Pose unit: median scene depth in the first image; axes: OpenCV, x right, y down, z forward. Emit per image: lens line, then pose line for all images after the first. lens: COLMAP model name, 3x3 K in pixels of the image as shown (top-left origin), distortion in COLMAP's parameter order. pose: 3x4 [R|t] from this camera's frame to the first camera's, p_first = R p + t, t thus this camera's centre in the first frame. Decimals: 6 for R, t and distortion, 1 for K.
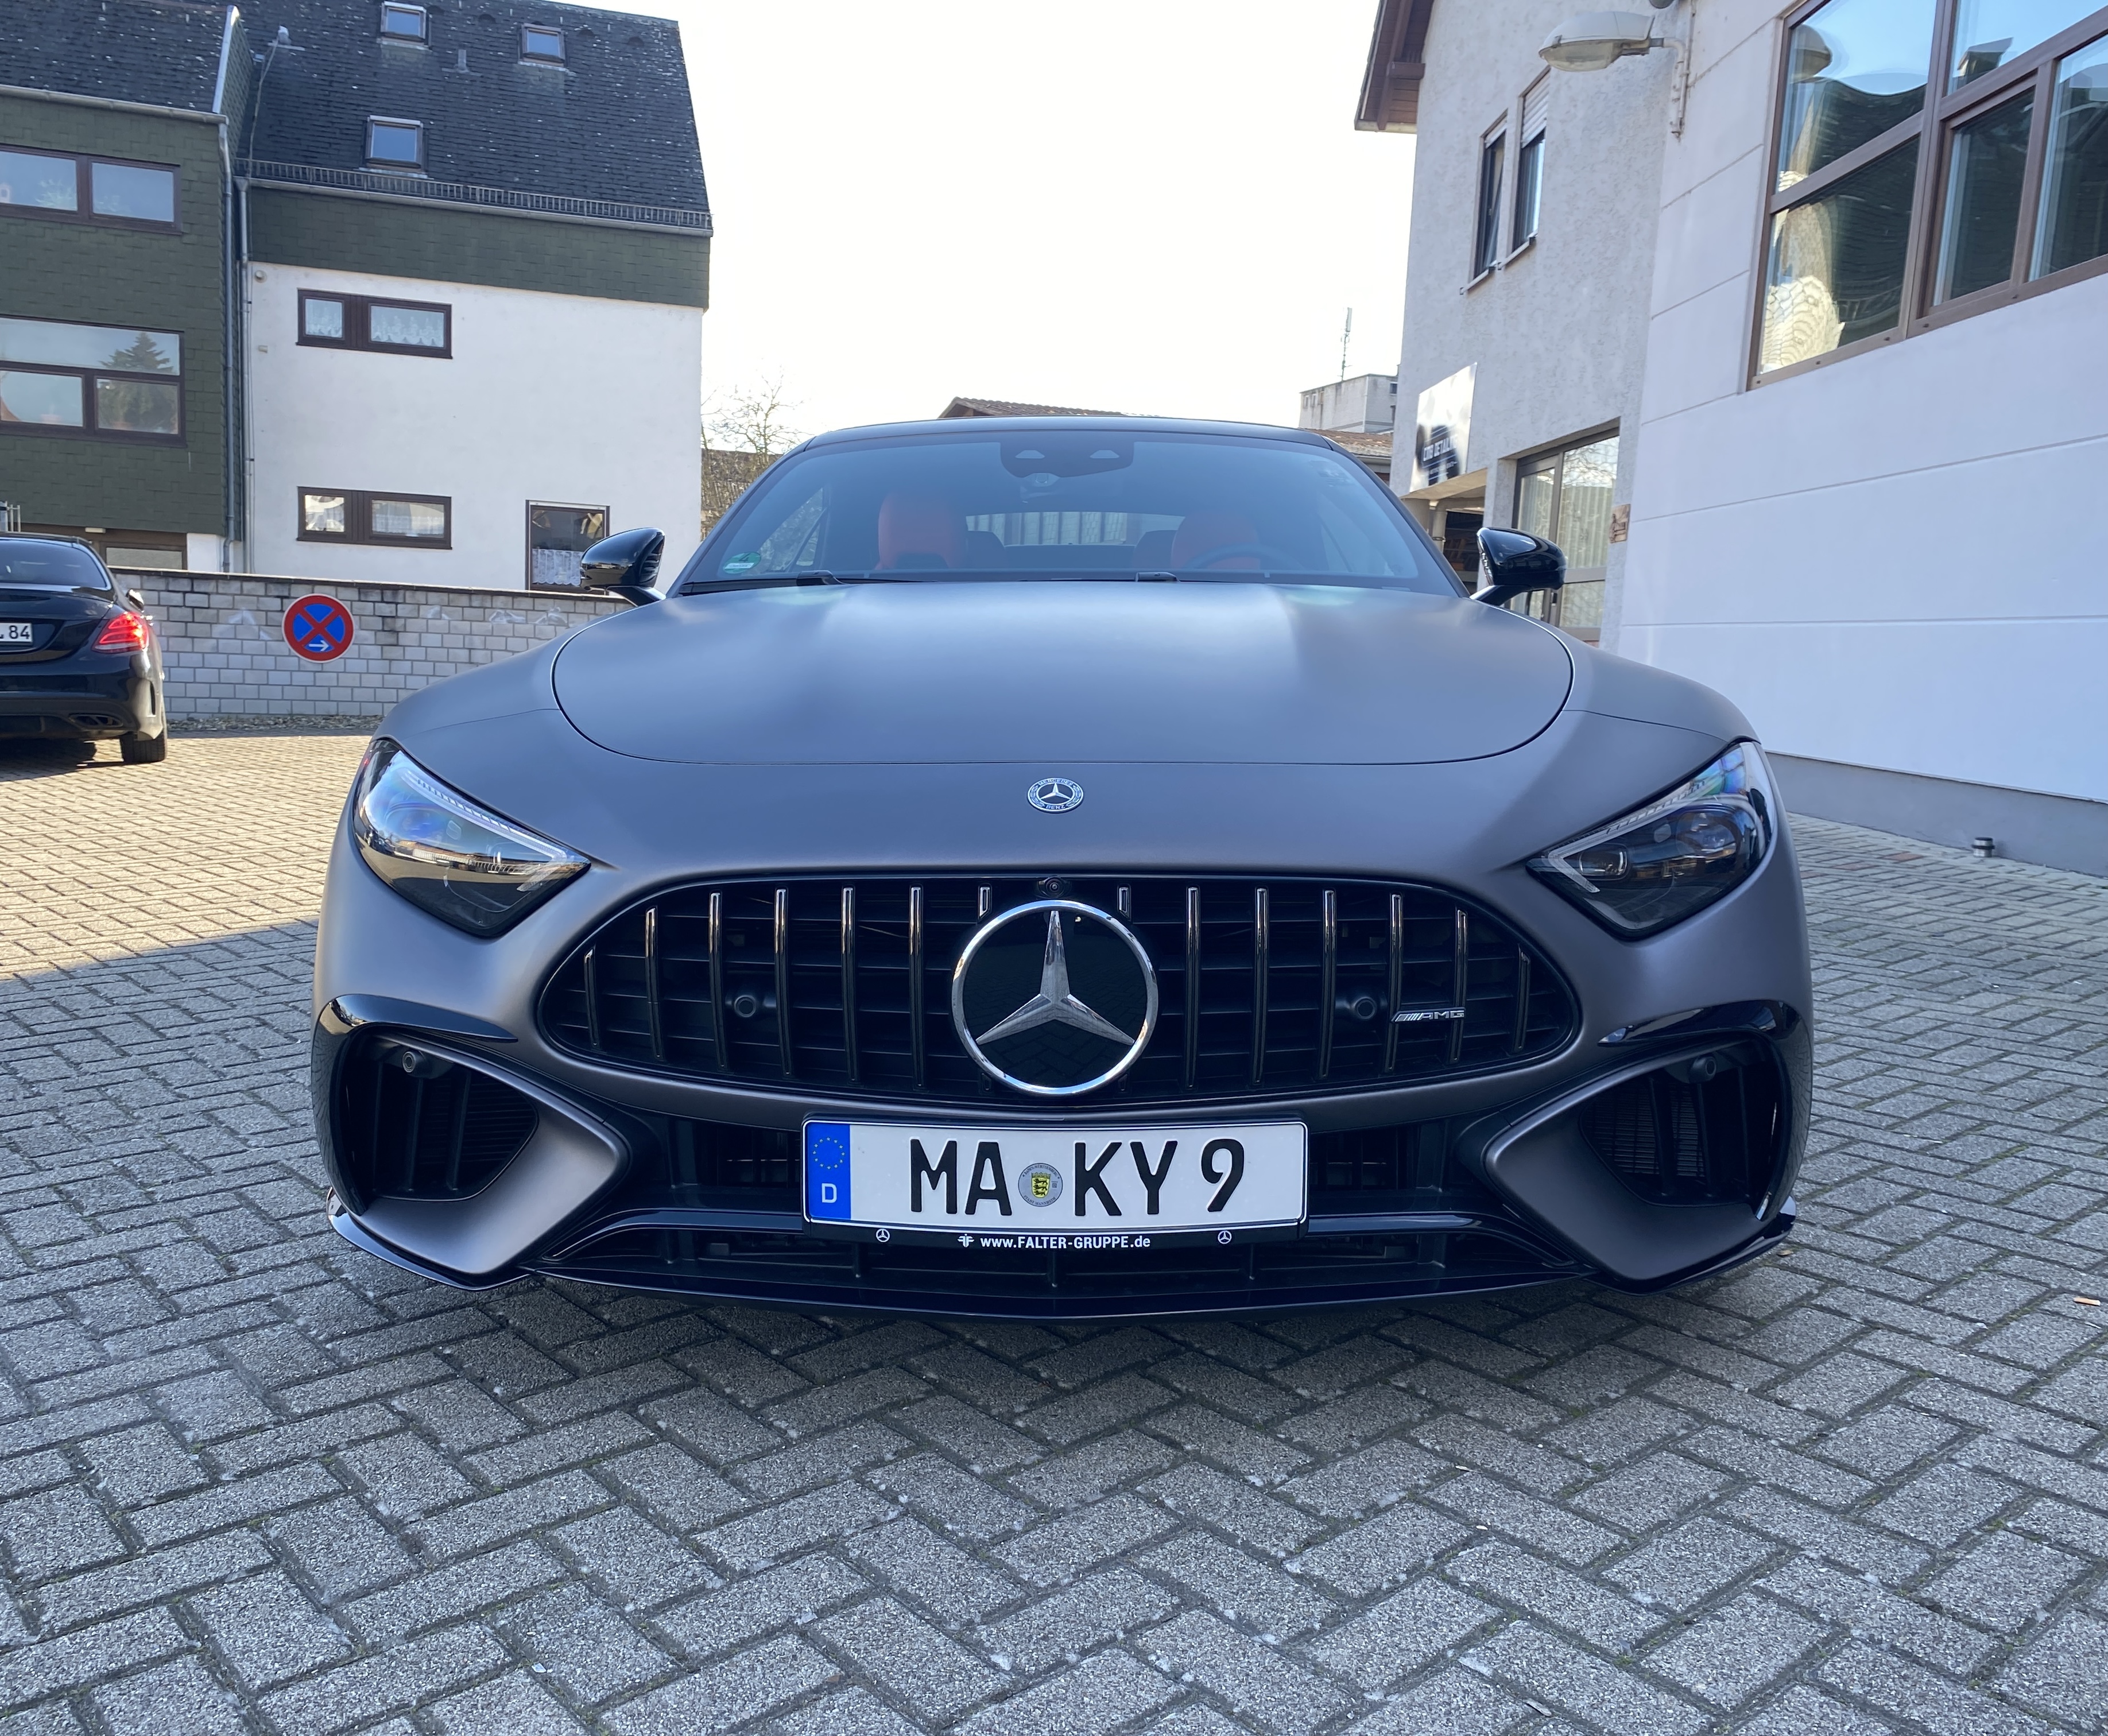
lens RADIAL K [[1732.4, 0, 1054.0], [0, 1732.4, 868.0], [0, 0, 1]] dist [0.019345, -0.009860]
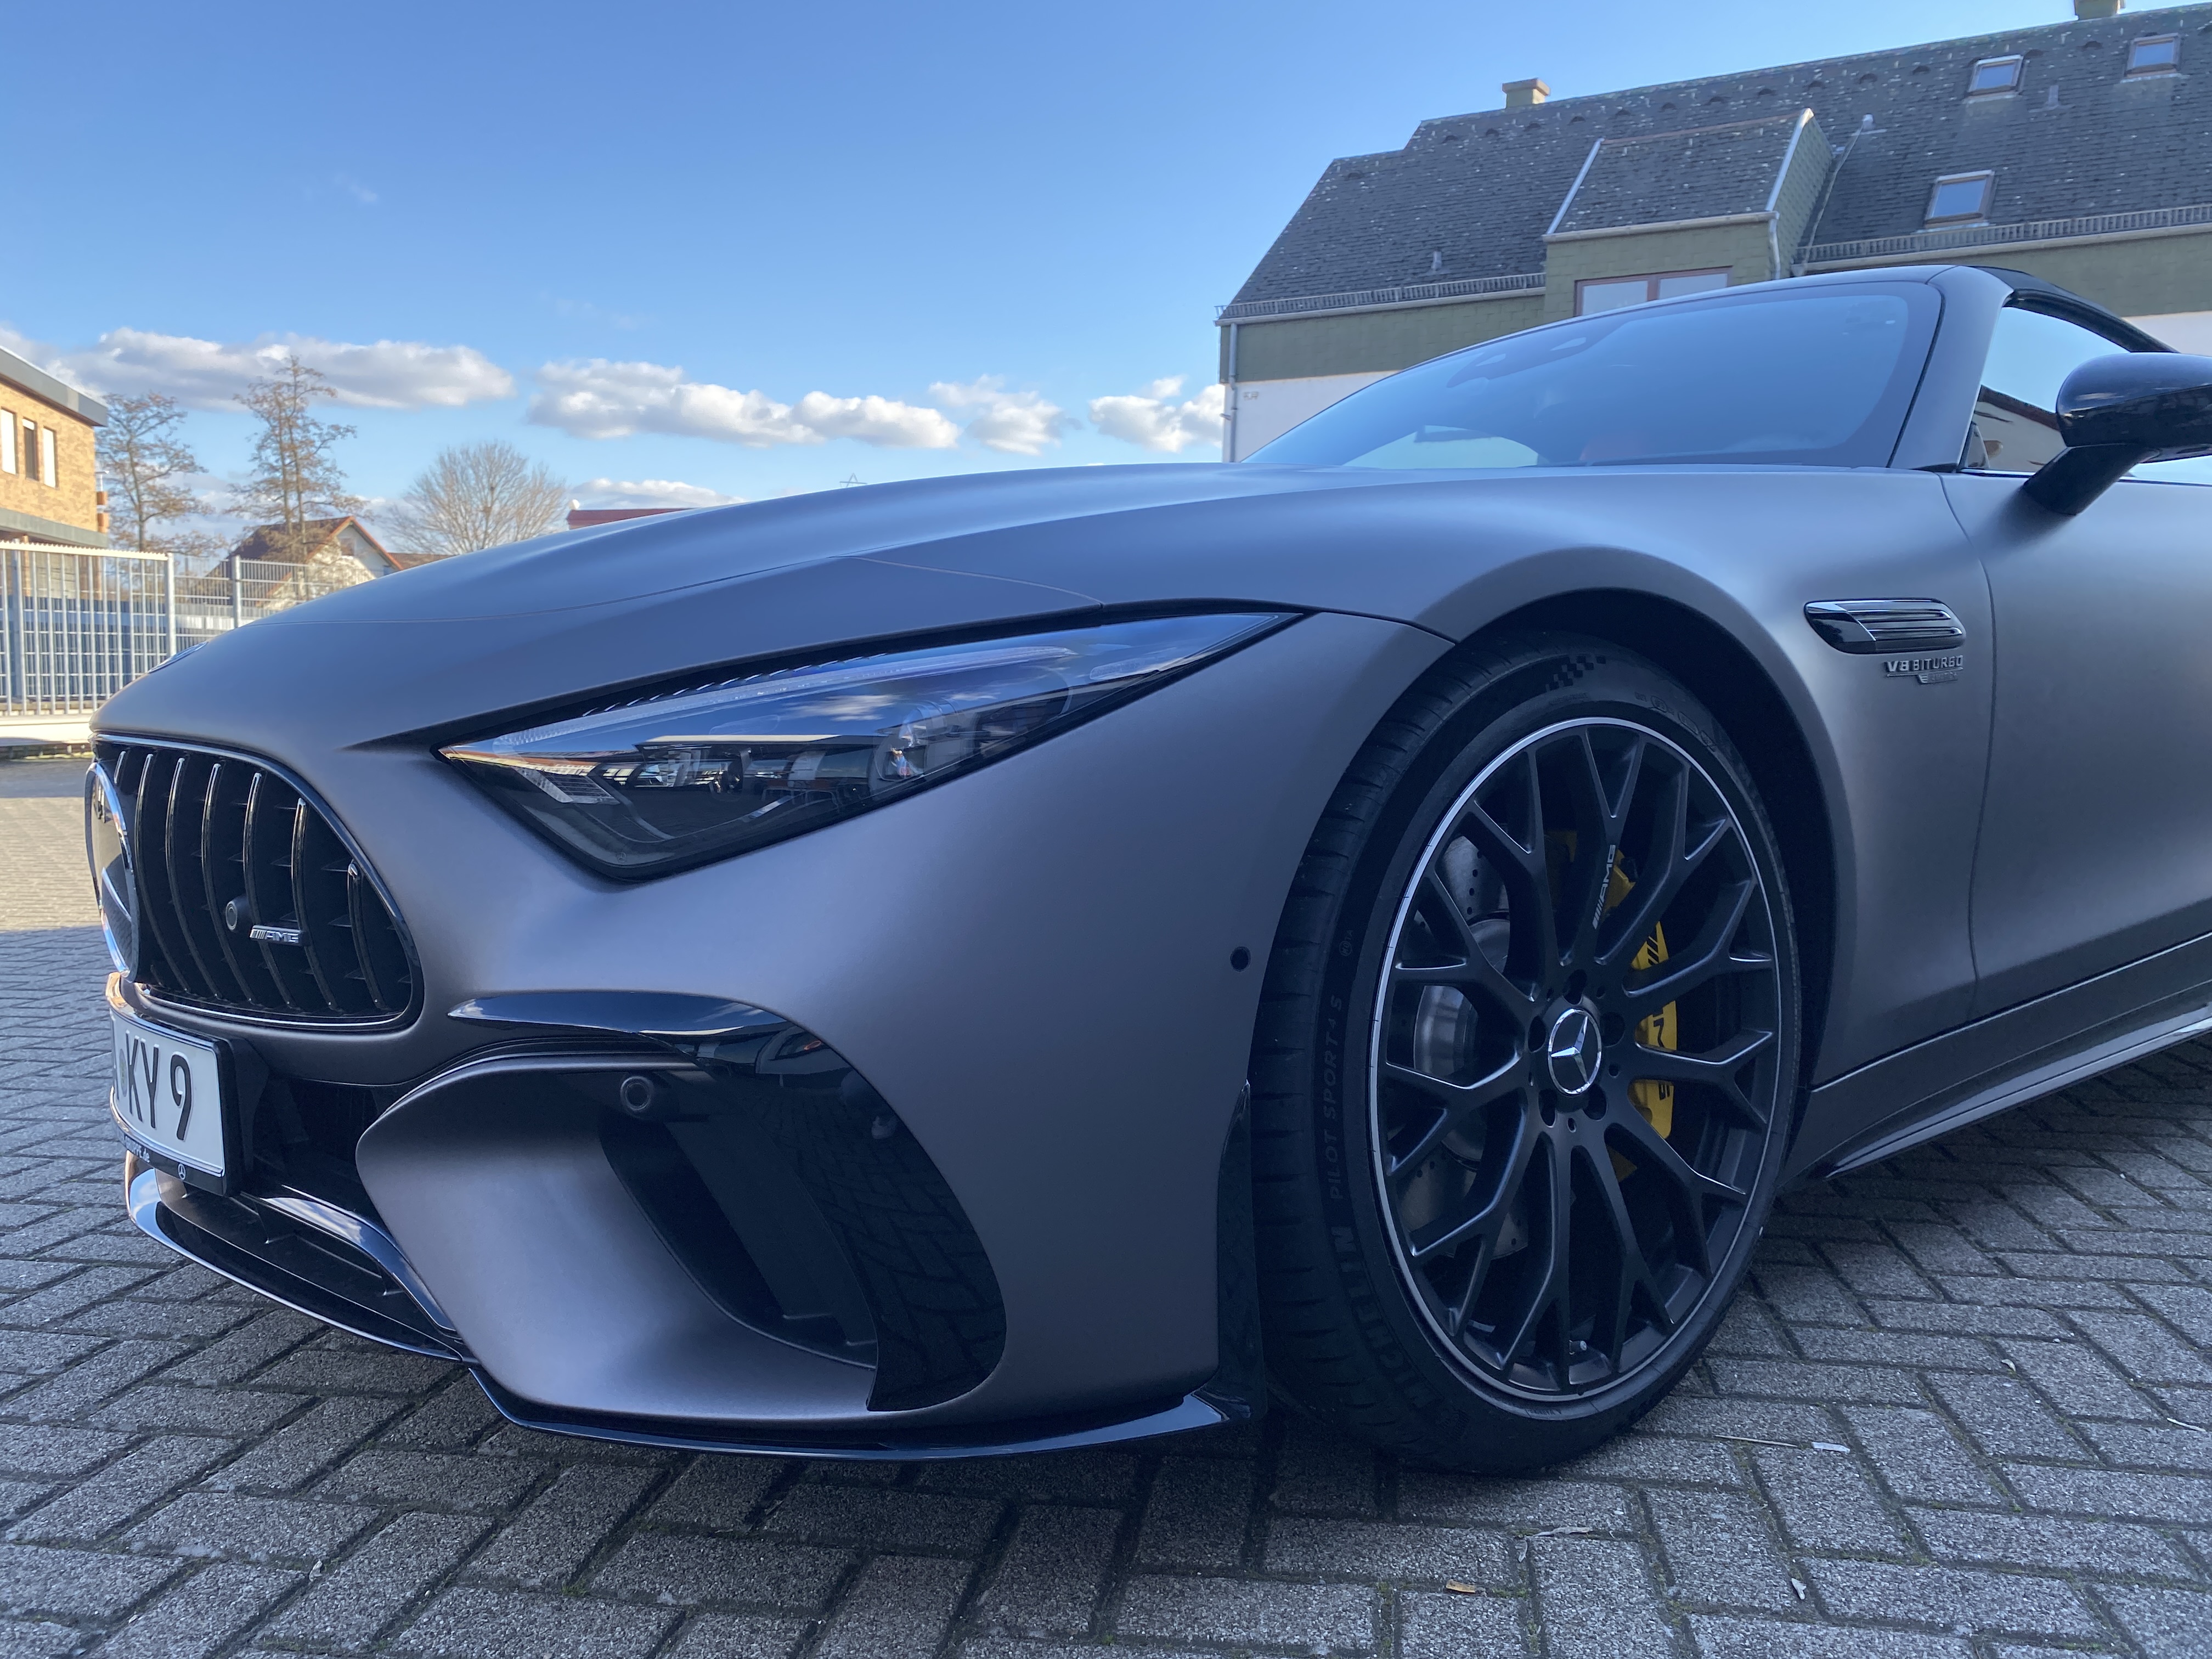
lens RADIAL K [[1661.7, 0, 1098.4], [0, 1661.7, 826.6], [0, 0, 1]] dist [0.013996, -0.008930]
pose [[0.644448, 0.049148, -0.763067, 0.805534], [-0.093109, 0.995550, -0.014512, 0.010822], [0.758958, 0.080401, 0.646156, 0.636994]]
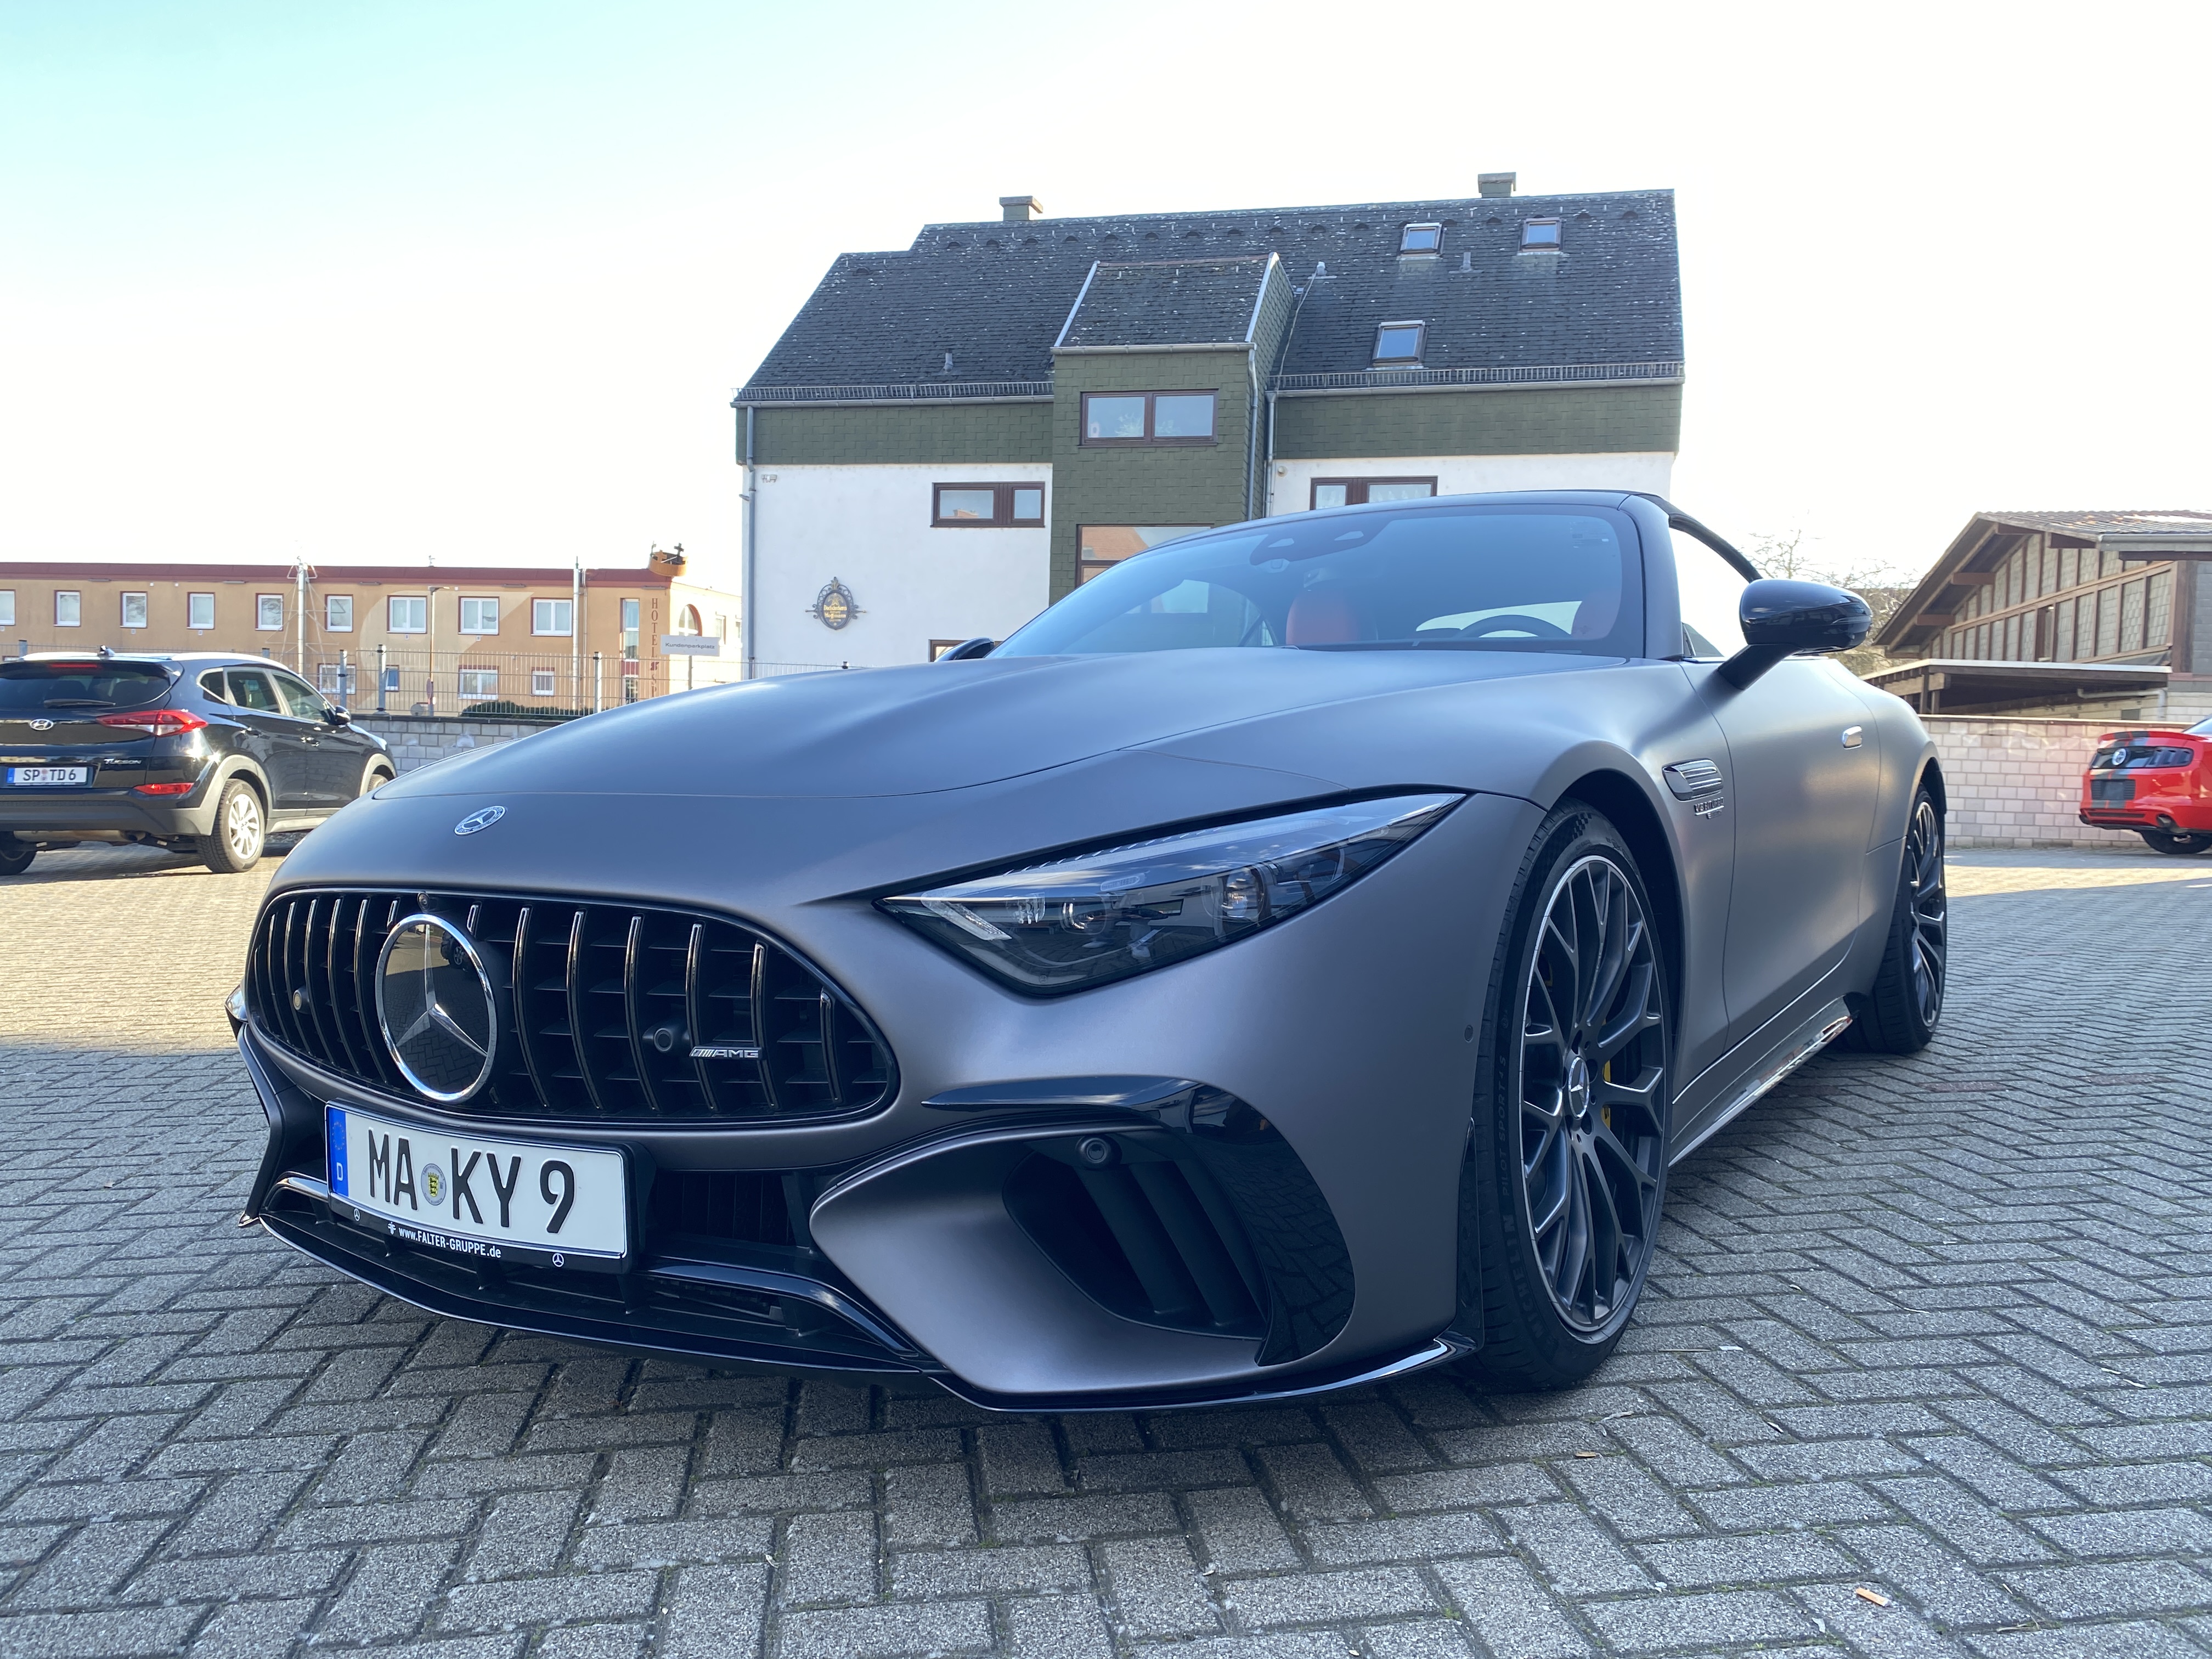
lens RADIAL K [[1649.7, 0, 1109.0], [0, 1649.7, 855.4], [0, 0, 1]] dist [0.016695, -0.008523]
pose [[0.845352, 0.014034, -0.534025, 0.704140], [-0.058683, 0.996045, -0.066720, 0.018942], [0.530976, 0.087740, 0.842832, 0.270292]]
